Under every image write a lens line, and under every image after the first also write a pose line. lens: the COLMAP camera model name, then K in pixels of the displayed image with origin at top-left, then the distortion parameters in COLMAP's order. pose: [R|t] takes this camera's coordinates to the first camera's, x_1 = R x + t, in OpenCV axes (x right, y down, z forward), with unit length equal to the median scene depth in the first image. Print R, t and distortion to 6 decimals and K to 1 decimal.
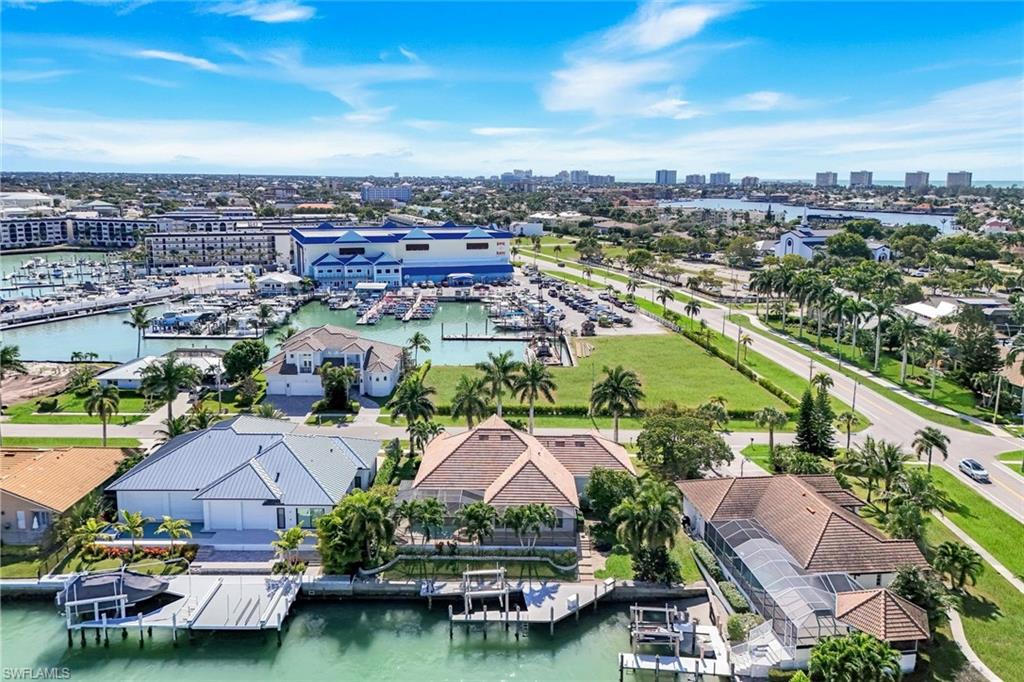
lens RADIAL K [[777.4, 0, 516.6], [0, 777.4, 275.1], [0, 0, 1]] dist [0.086910, -0.097677]
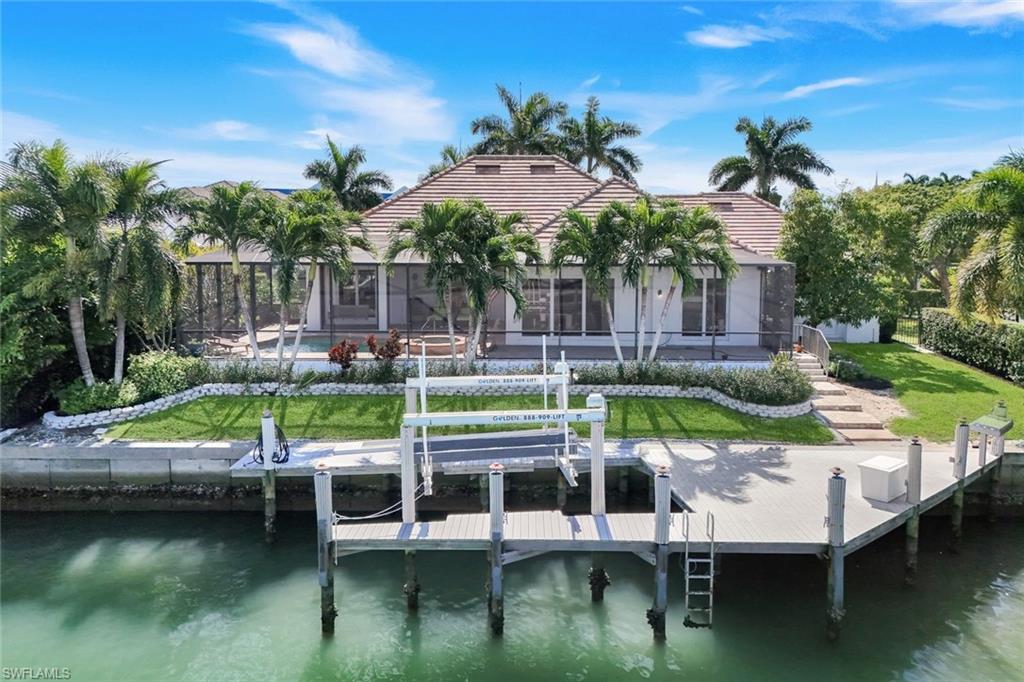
lens RADIAL K [[777.4, 0, 516.6], [0, 777.4, 275.1], [0, 0, 1]] dist [0.086910, -0.097677]
pose [[0.999943, -0.008832, -0.005966, -0.029807], [0.008255, 0.995849, -0.090642, 0.347927], [0.006741, 0.090587, 0.995866, 0.711211]]
